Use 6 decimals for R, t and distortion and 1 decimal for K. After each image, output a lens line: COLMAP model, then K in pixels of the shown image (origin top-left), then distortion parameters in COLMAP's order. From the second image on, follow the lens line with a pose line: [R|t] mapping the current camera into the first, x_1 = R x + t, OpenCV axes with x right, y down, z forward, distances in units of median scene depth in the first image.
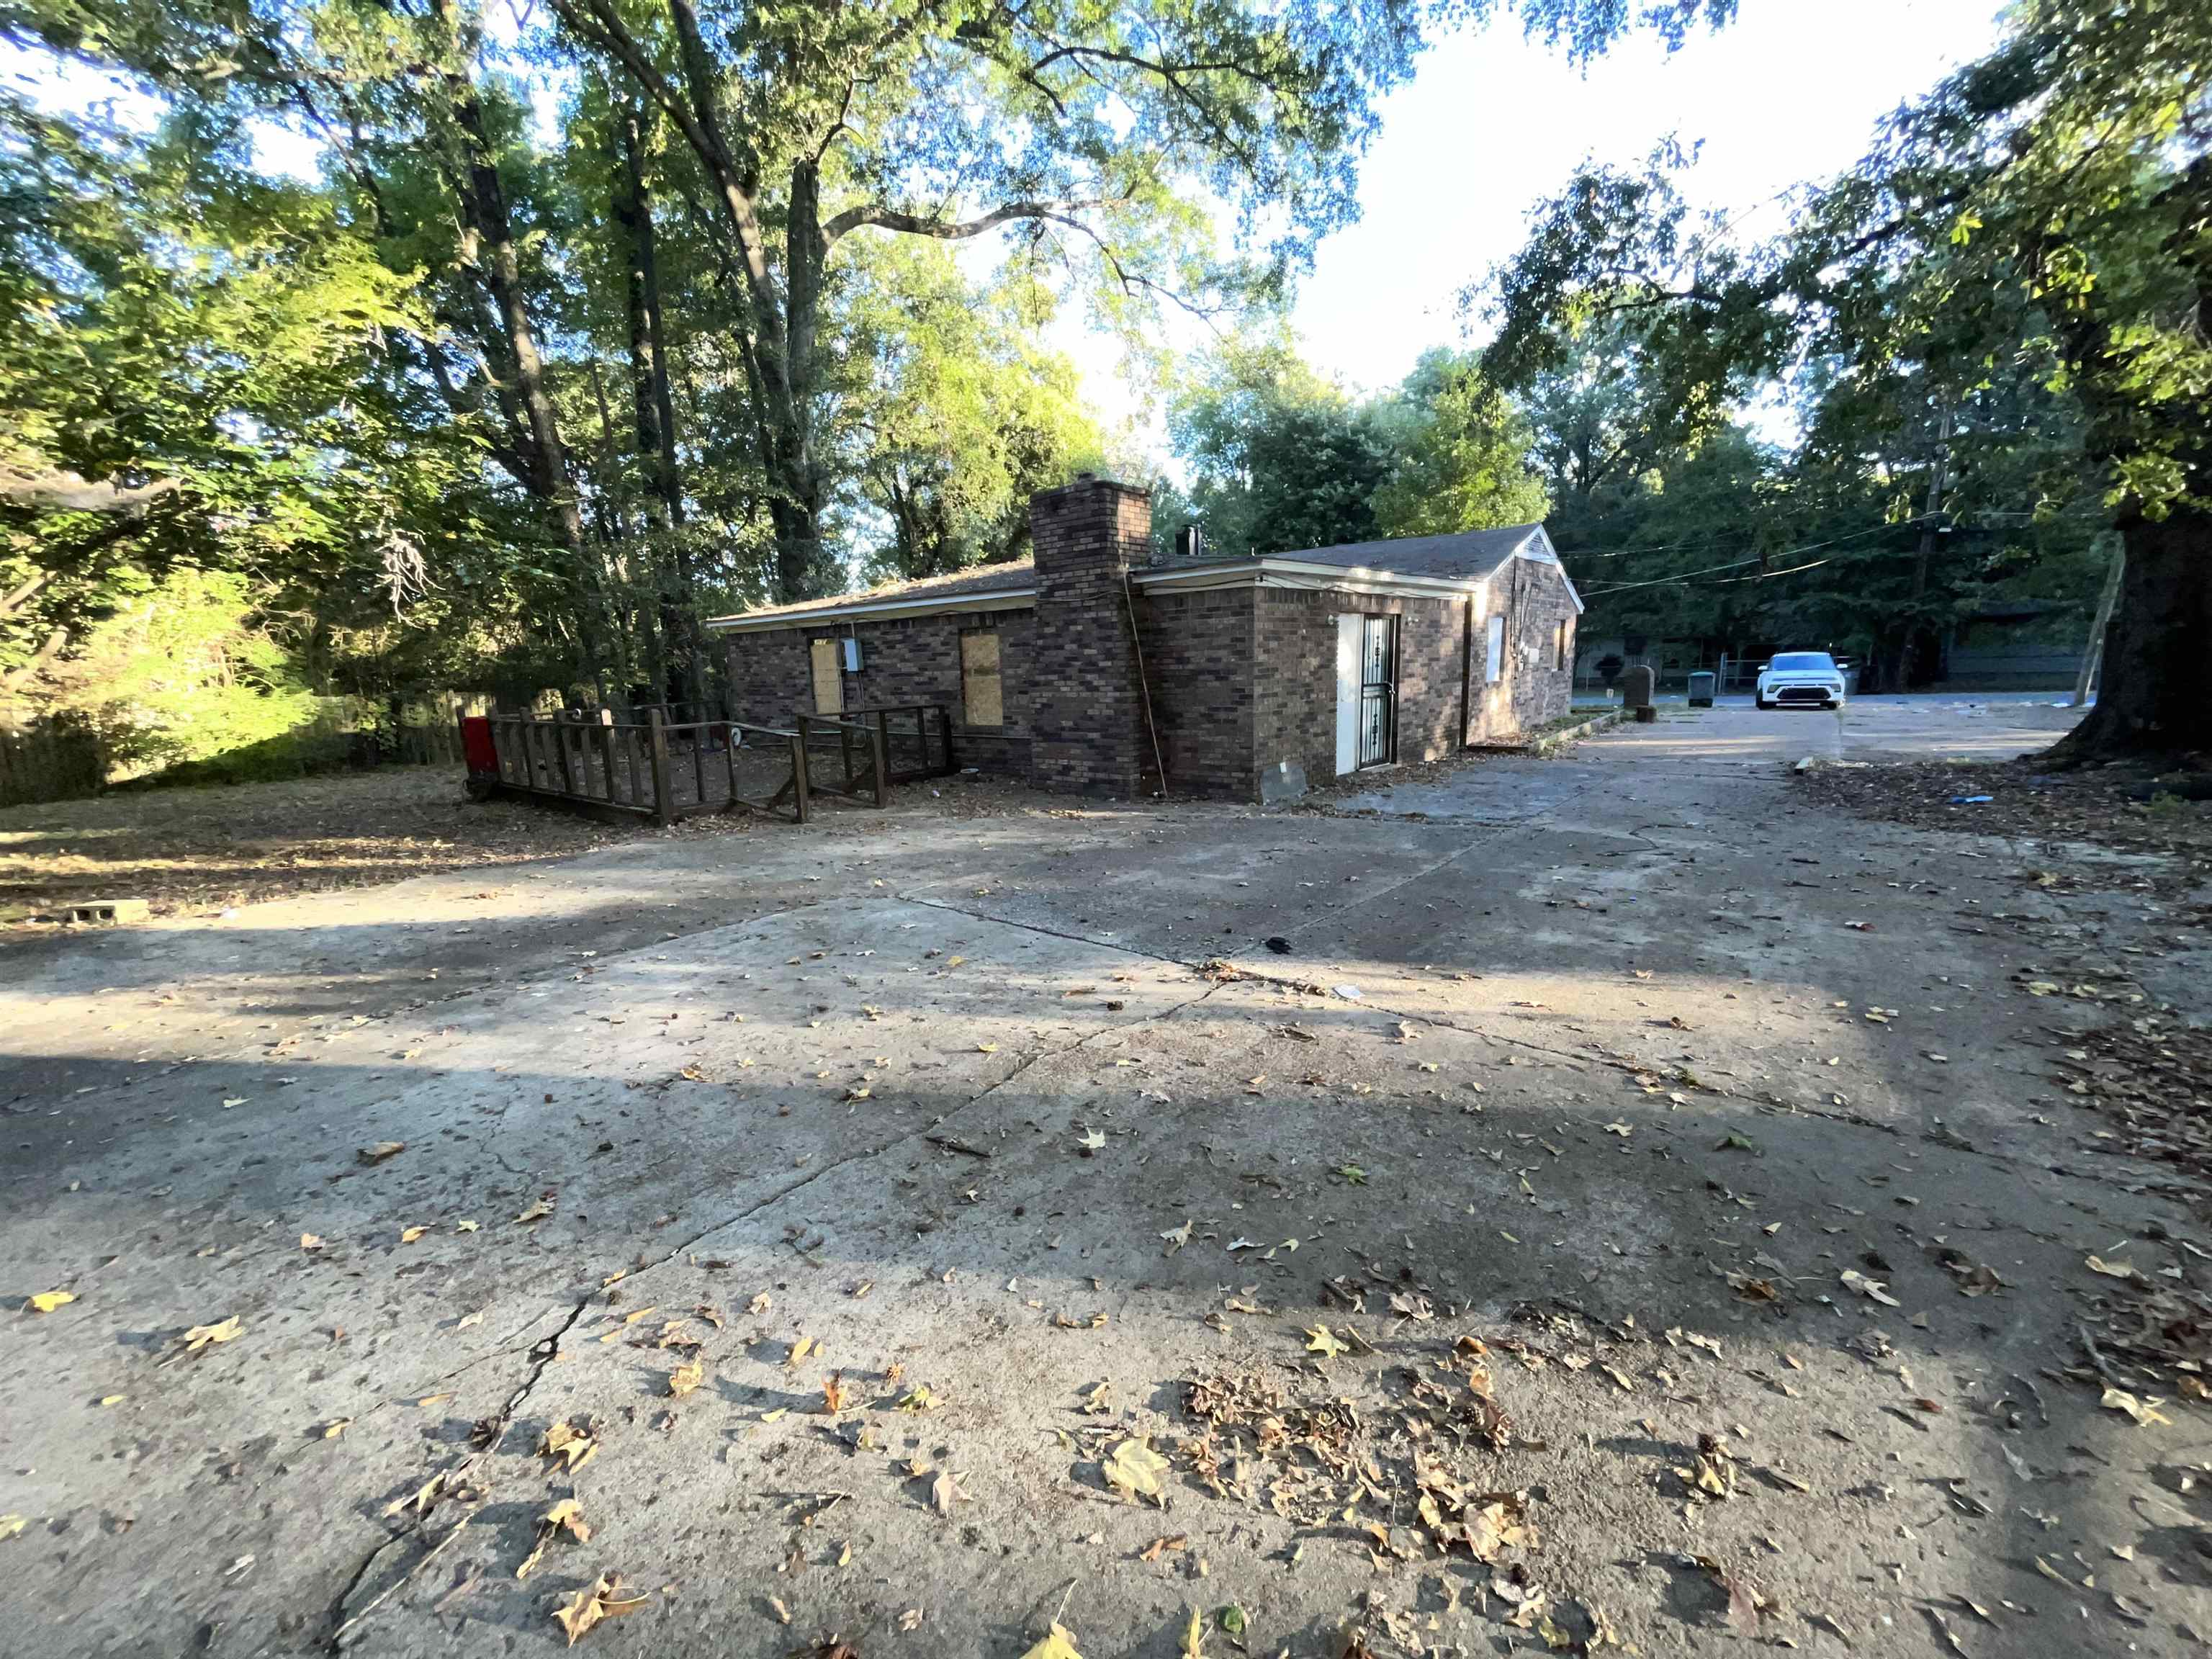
lens RADIAL K [[884.7, 0, 1104.7], [0, 884.7, 828.6], [0, 0, 1]] dist [-0.006042, -0.000777]
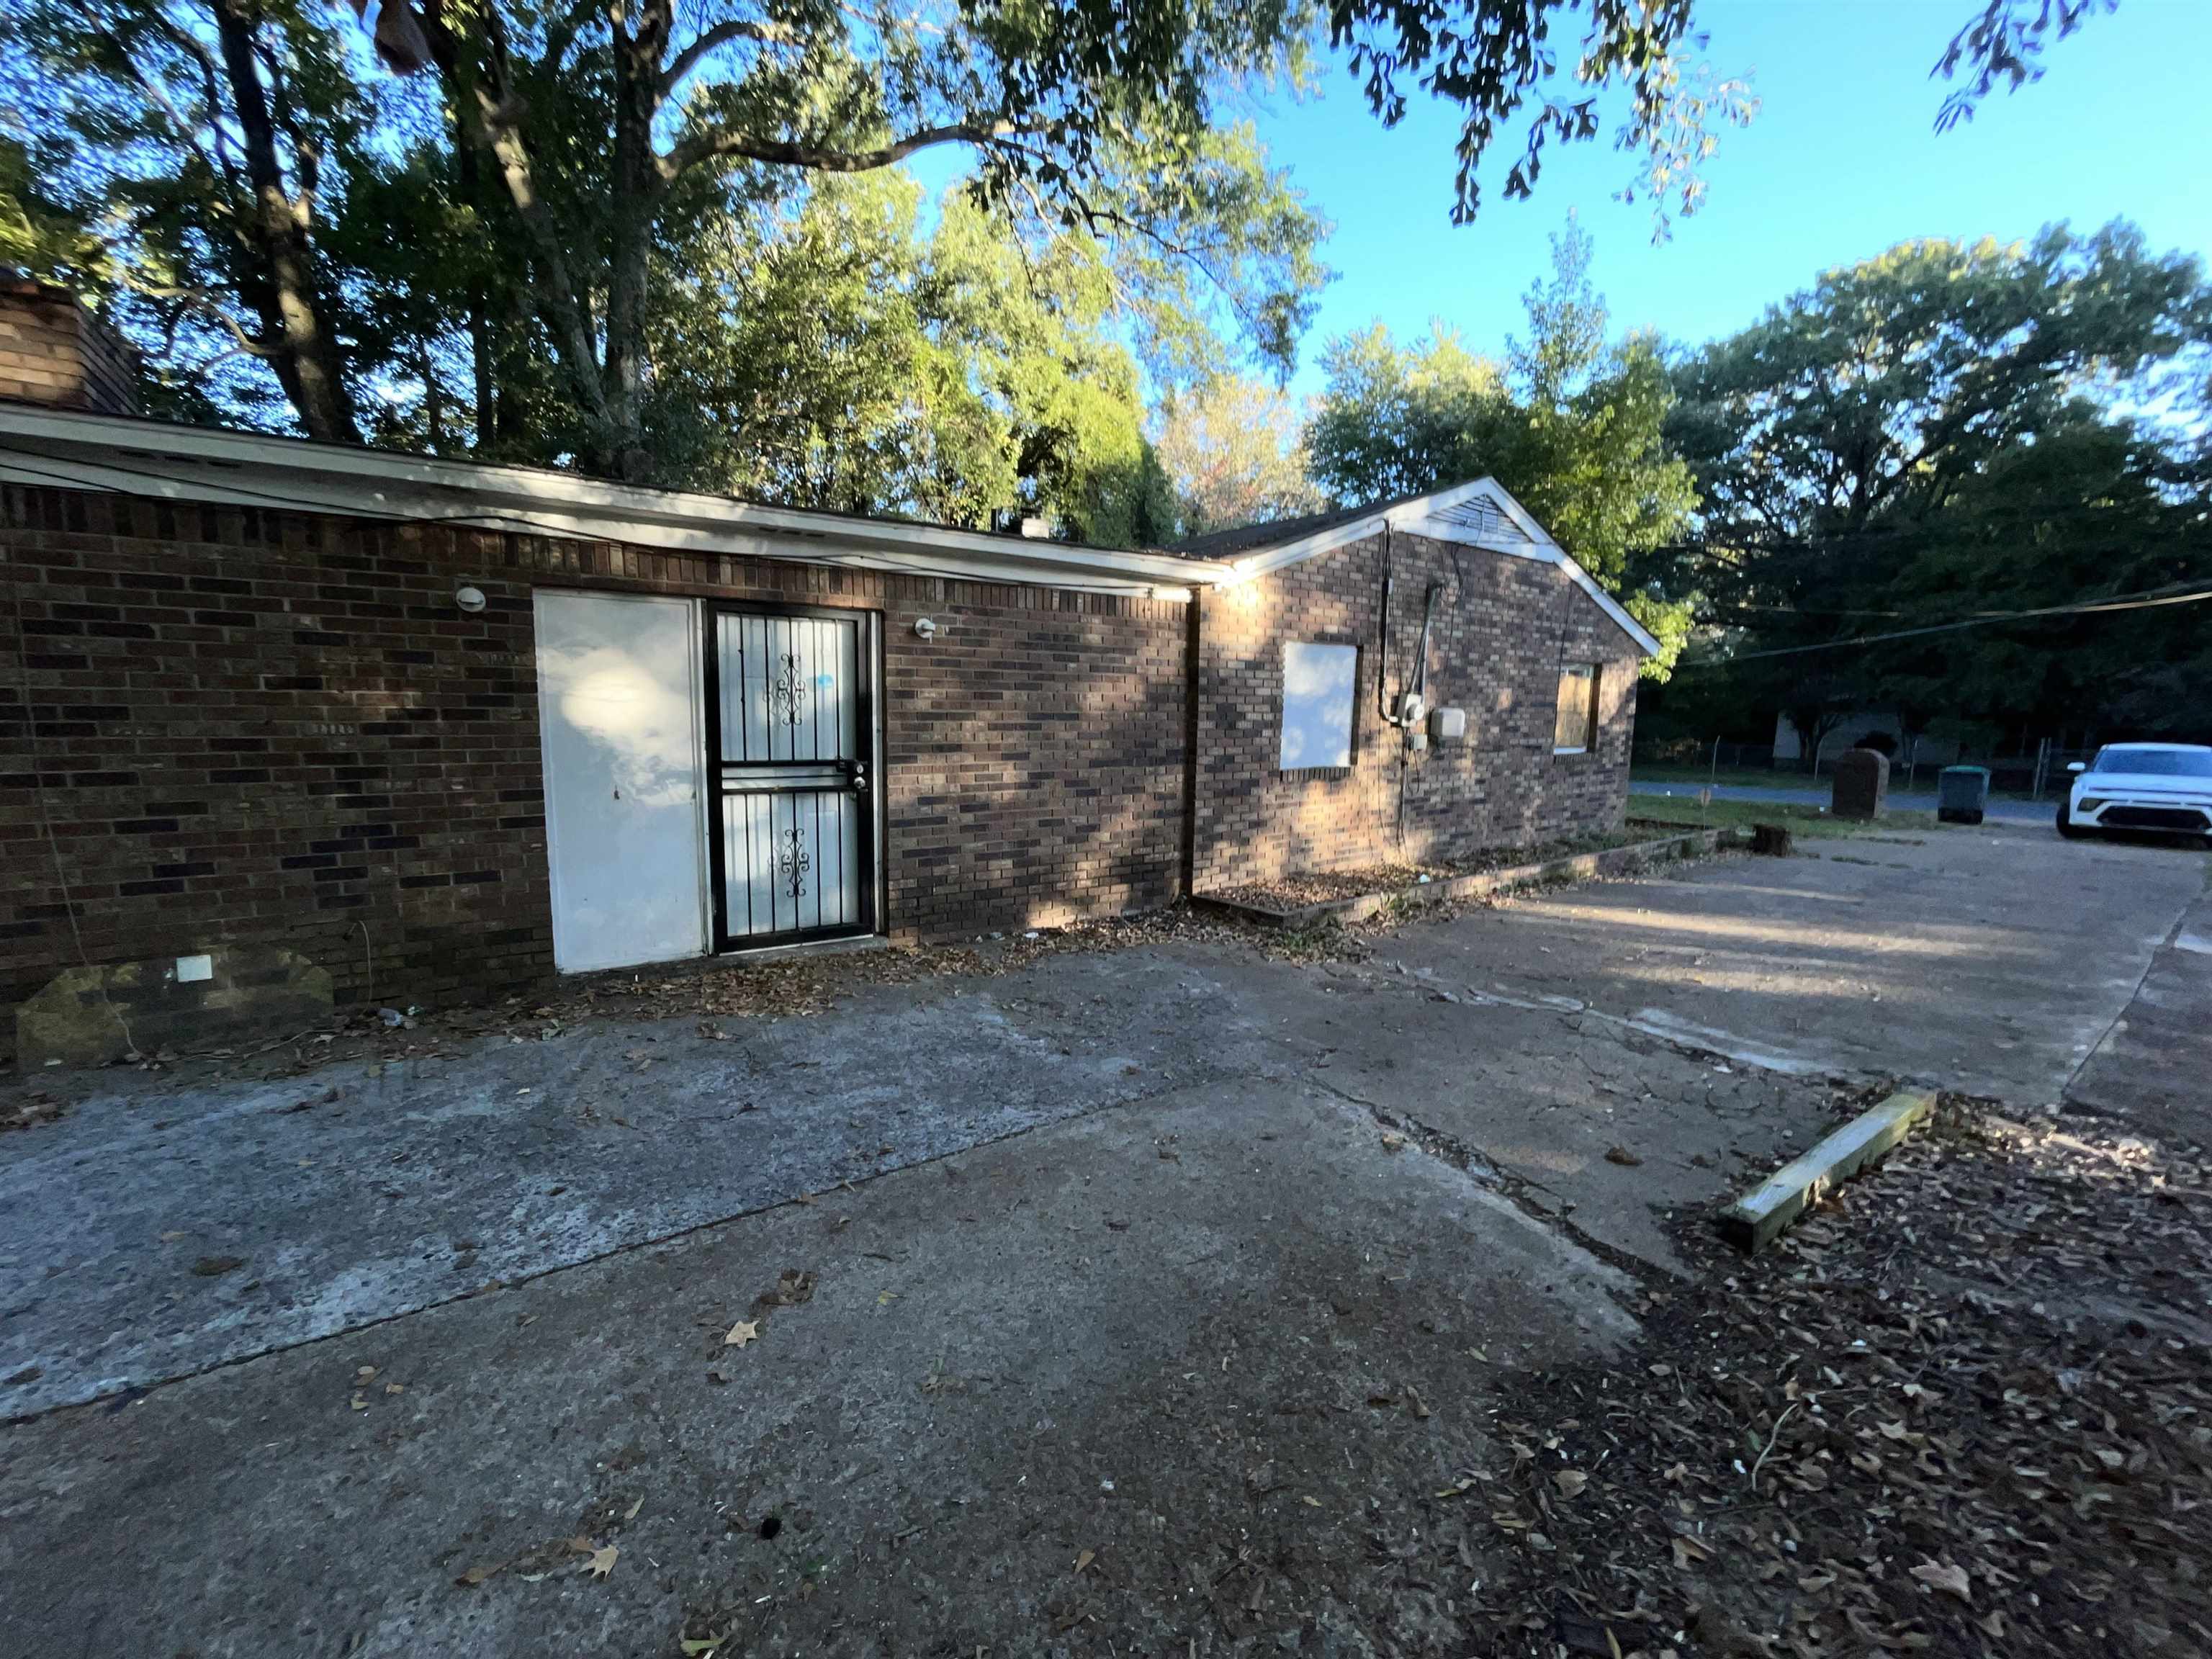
lens RADIAL K [[884.7, 0, 1106.1], [0, 884.7, 830.0], [0, 0, 1]] dist [-0.006042, -0.000777]
pose [[0.967600, 0.080562, -0.239291, 0.291004], [-0.091806, 0.995118, -0.036205, -0.065847], [0.235206, 0.057001, 0.970273, 0.311150]]
